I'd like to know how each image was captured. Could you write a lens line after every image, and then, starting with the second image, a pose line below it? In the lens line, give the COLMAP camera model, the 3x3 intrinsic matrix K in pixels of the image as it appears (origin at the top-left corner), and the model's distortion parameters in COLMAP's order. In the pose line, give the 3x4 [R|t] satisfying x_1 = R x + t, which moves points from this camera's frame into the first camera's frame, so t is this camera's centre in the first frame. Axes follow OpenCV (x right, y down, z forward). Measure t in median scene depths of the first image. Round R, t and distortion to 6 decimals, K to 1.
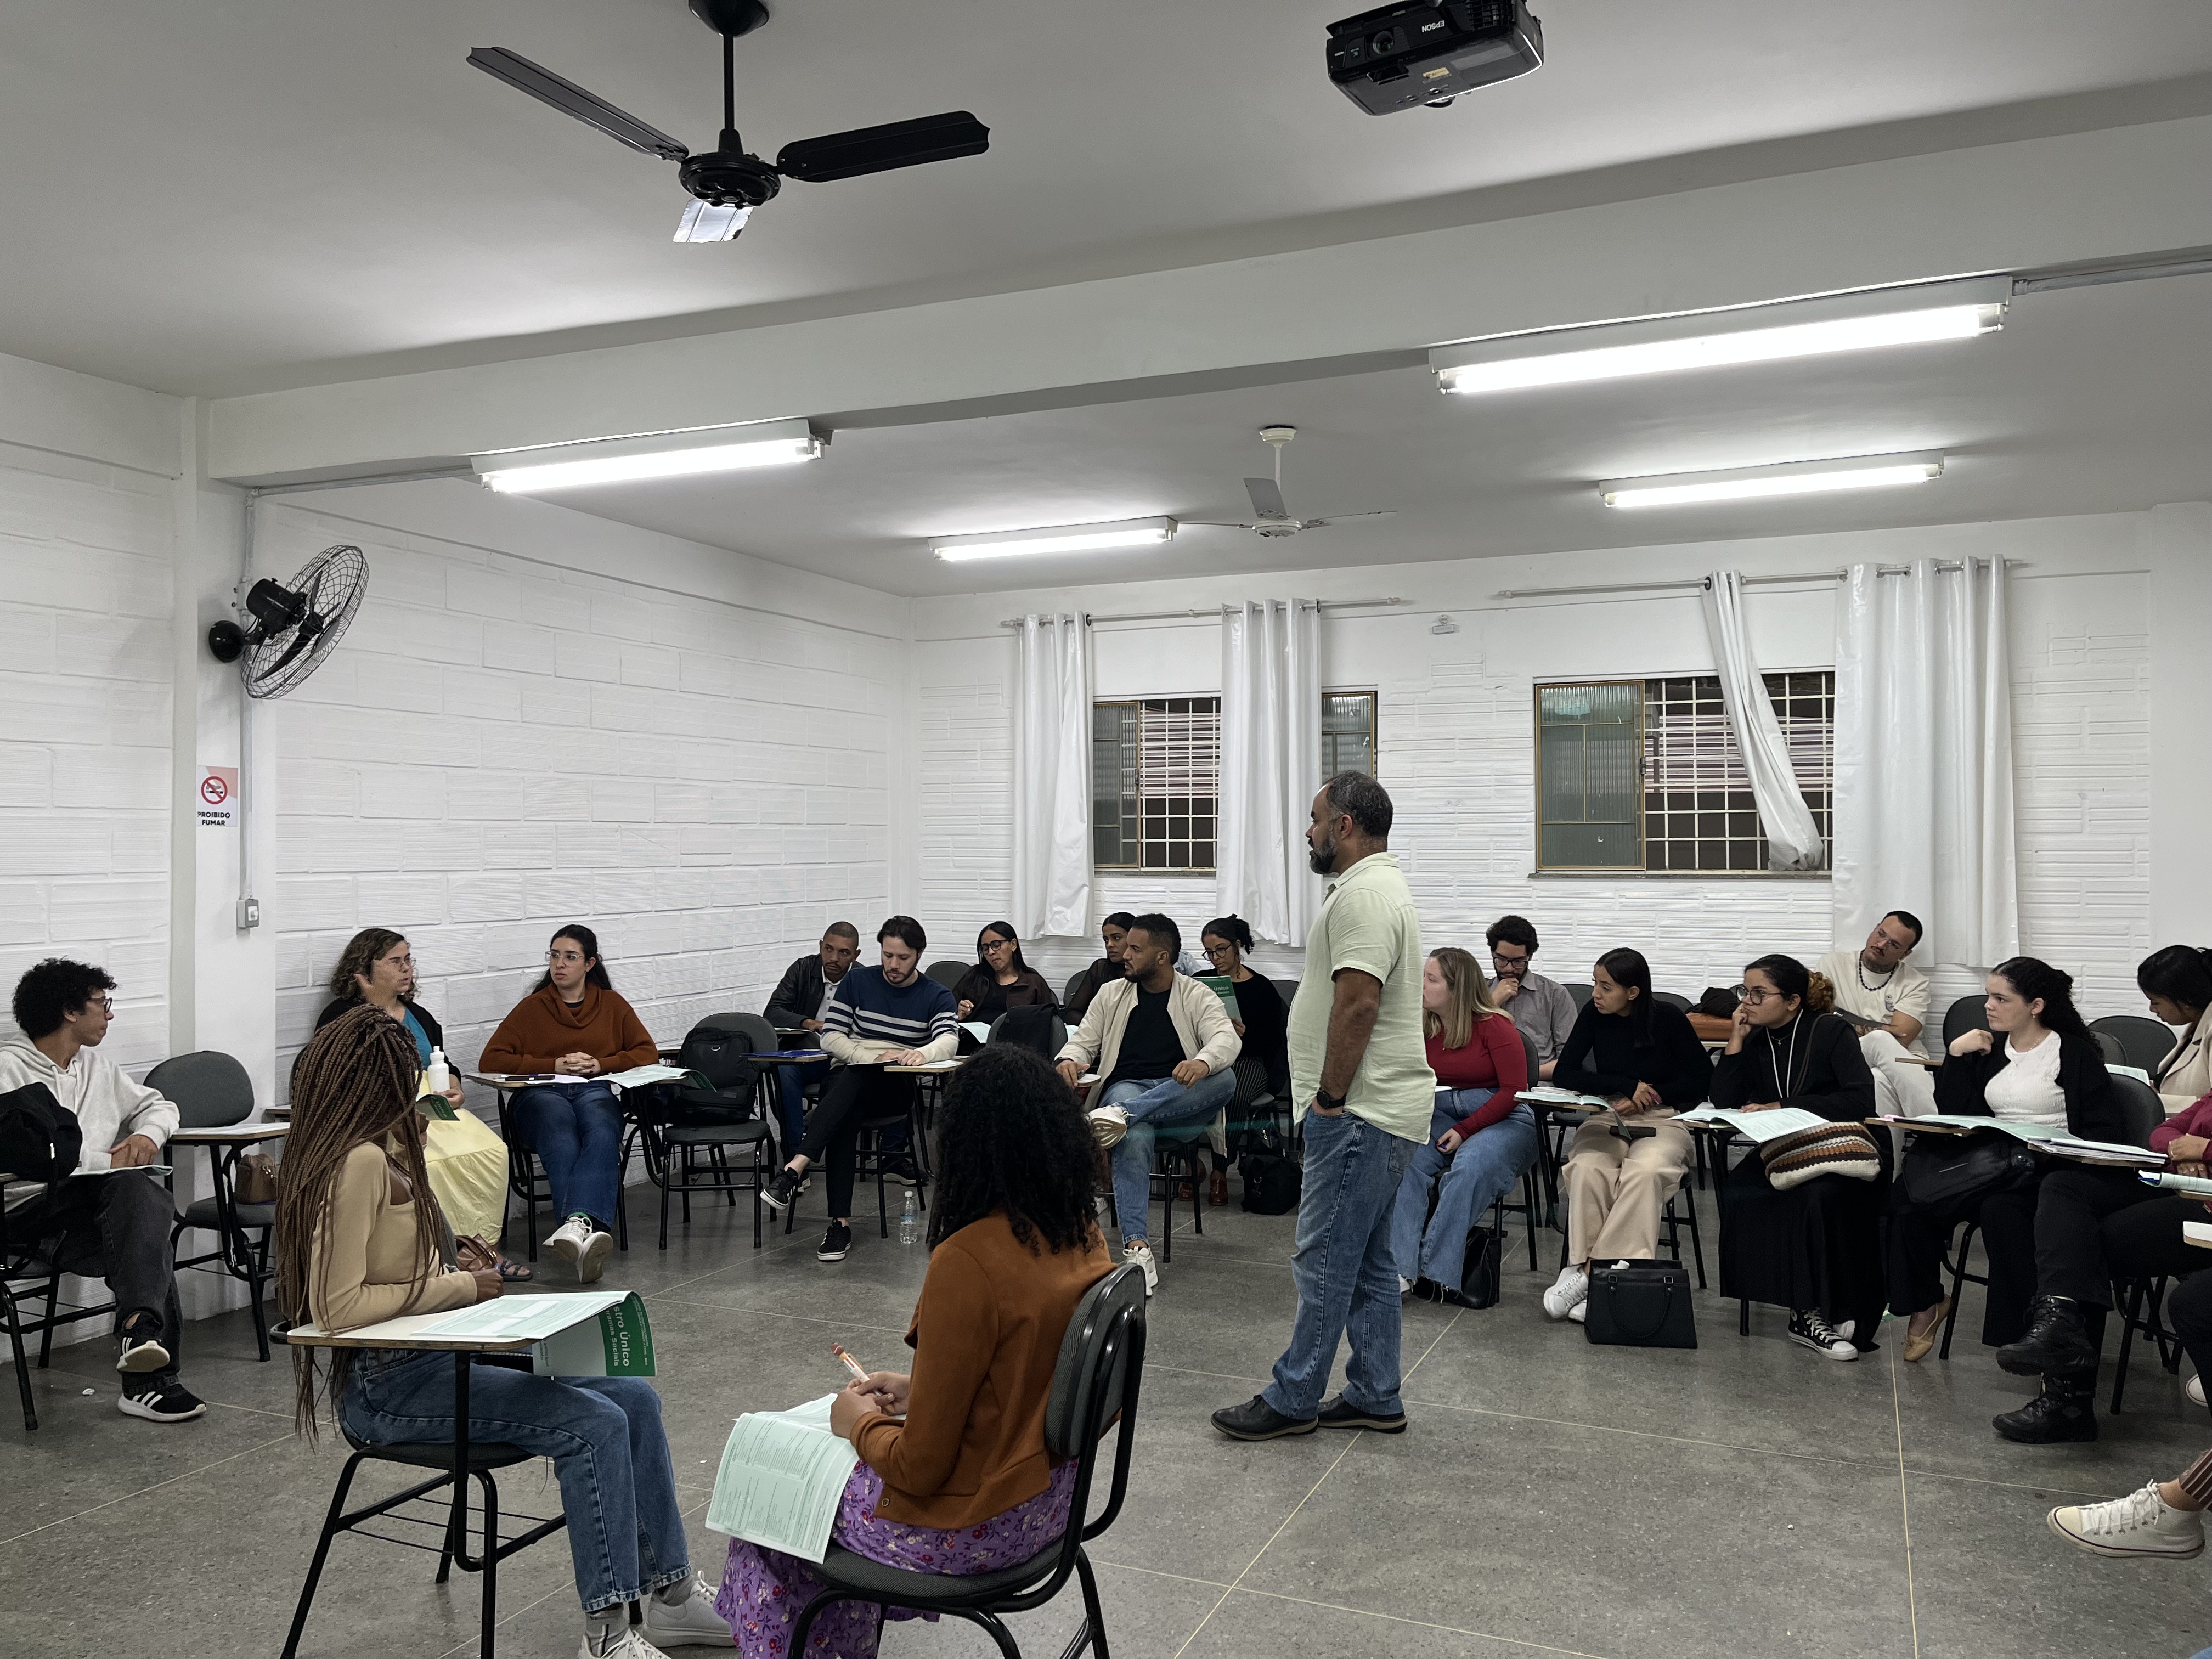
lens RADIAL K [[1702.7, 0, 1133.2], [0, 1702.7, 836.1], [0, 0, 1]] dist [0.077475, -0.109585]
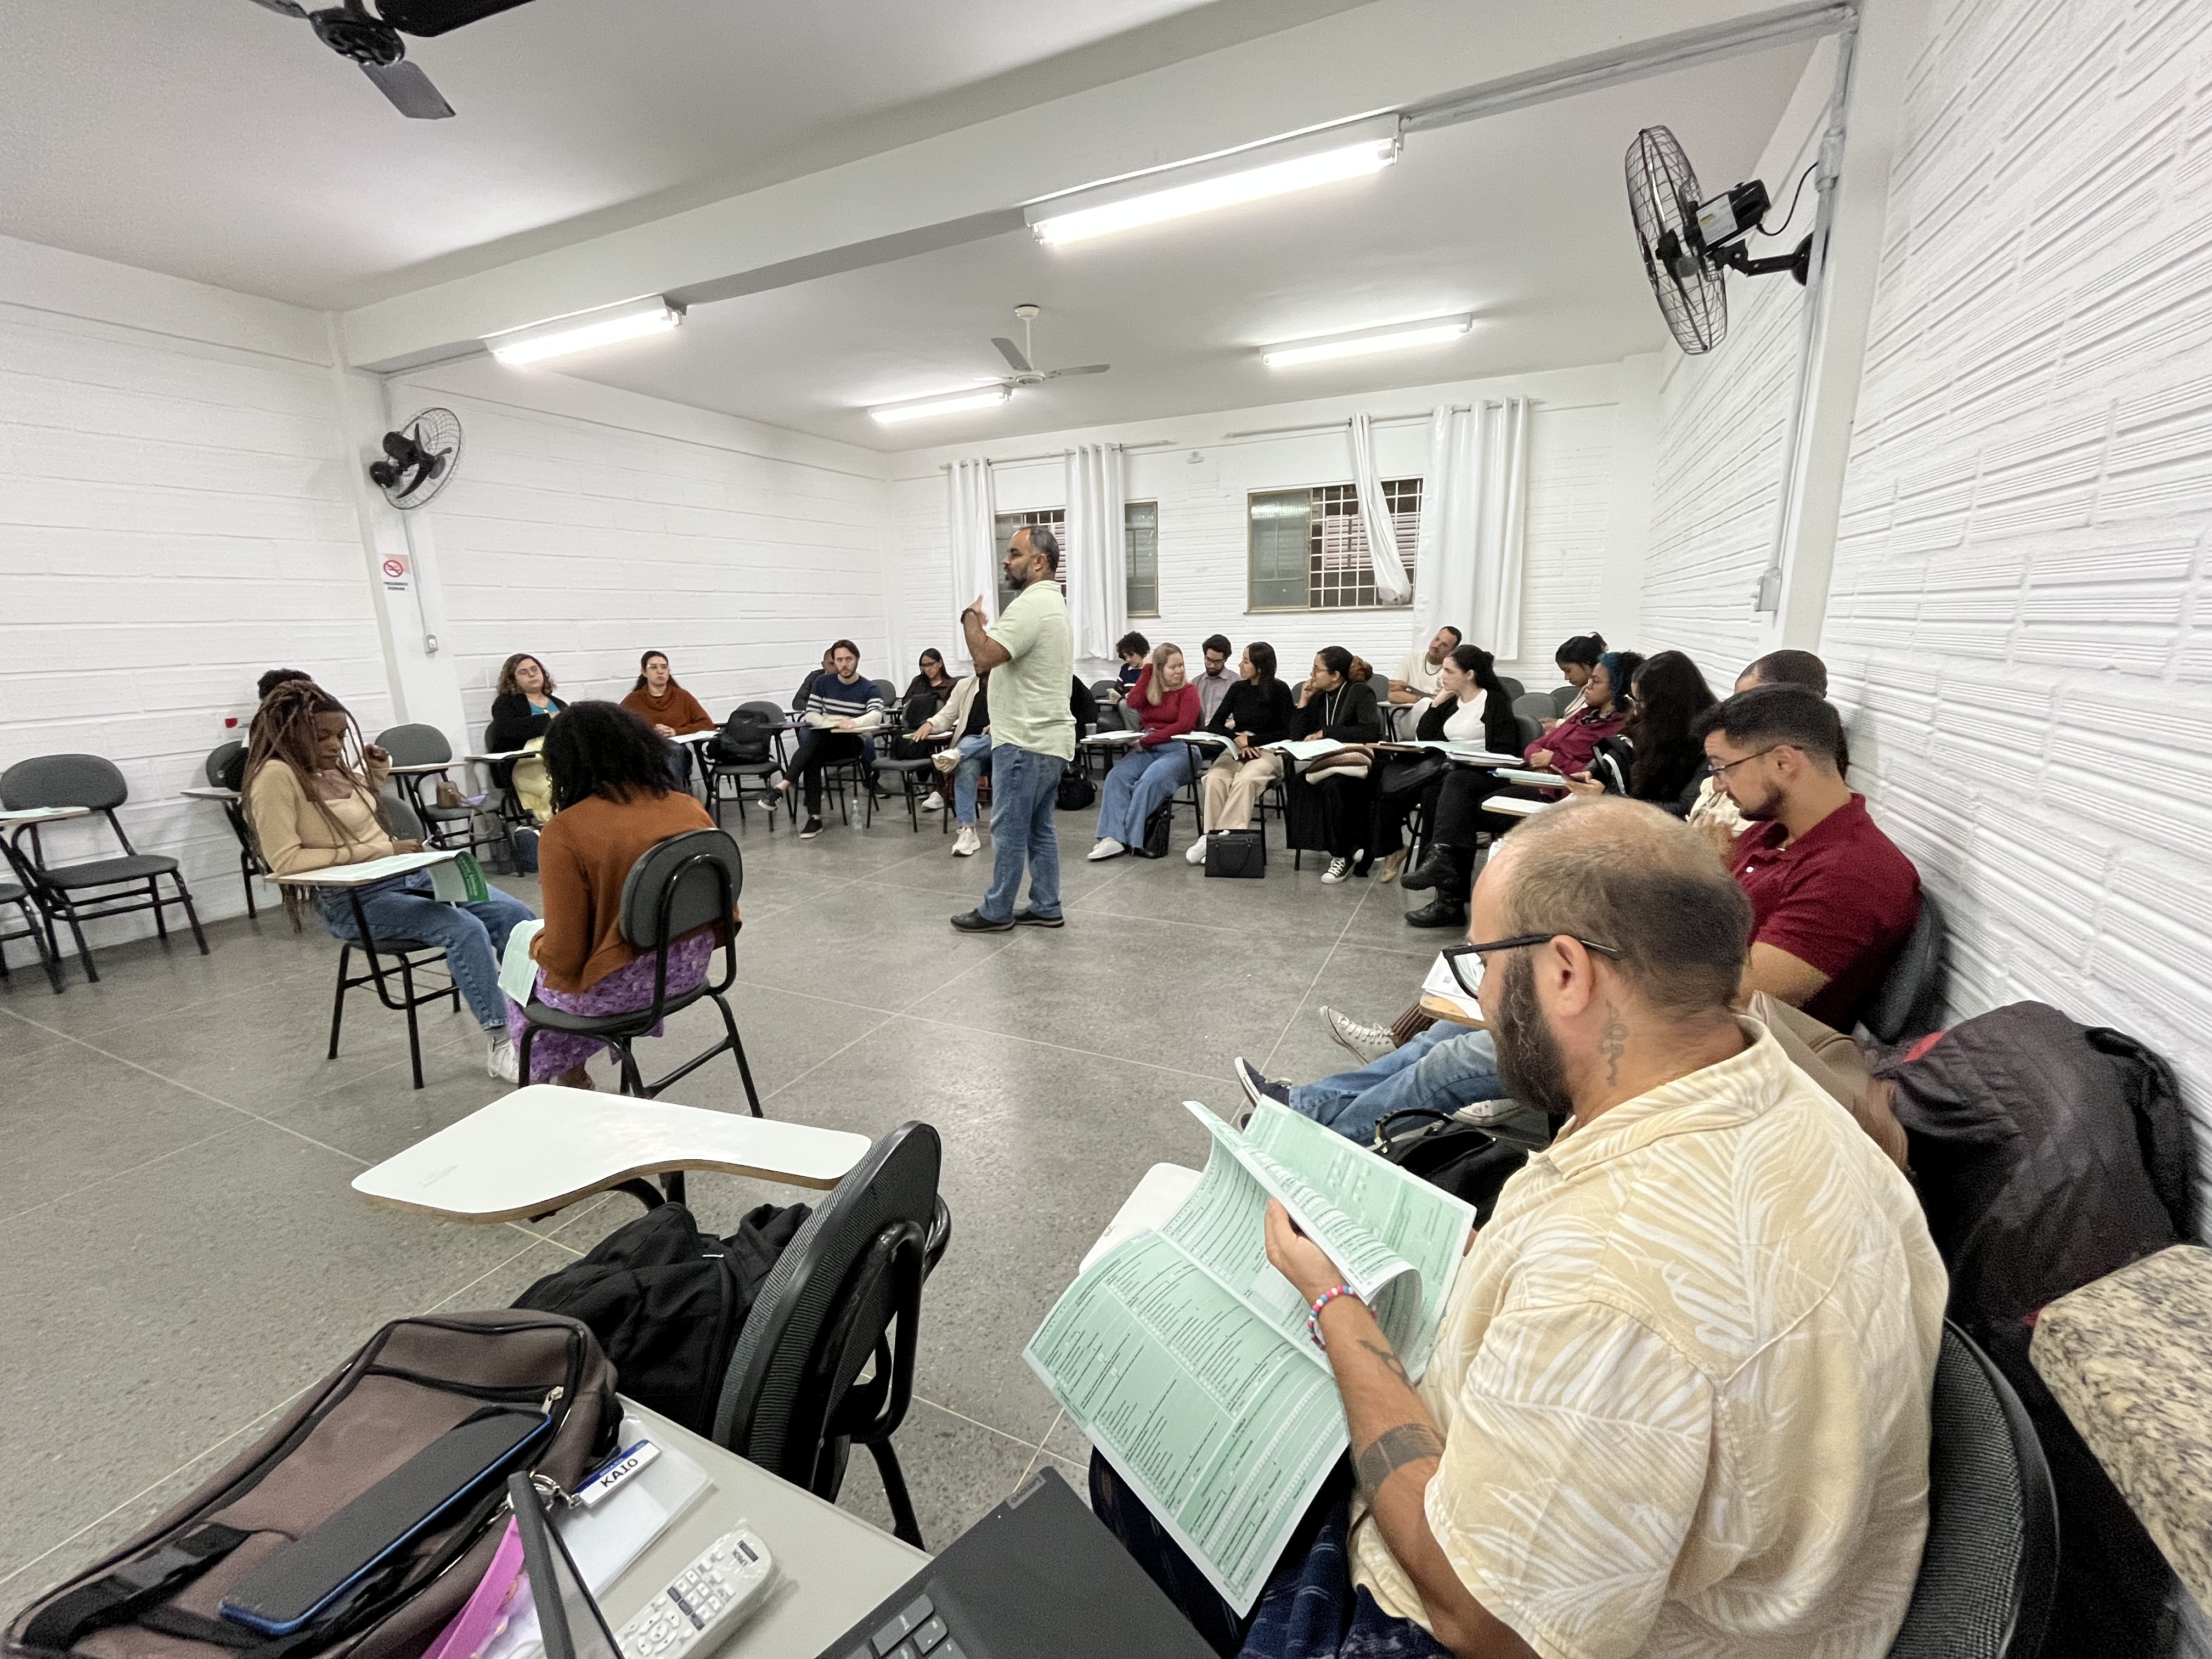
lens RADIAL K [[910.5, 0, 1106.0], [0, 910.5, 829.5], [0, 0, 1]] dist [0.001872, -0.000017]
pose [[0.999169, -0.015190, -0.037816, 0.185815], [0.023423, 0.973404, 0.227893, 0.033764], [0.033348, -0.228590, 0.972951, 0.101892]]
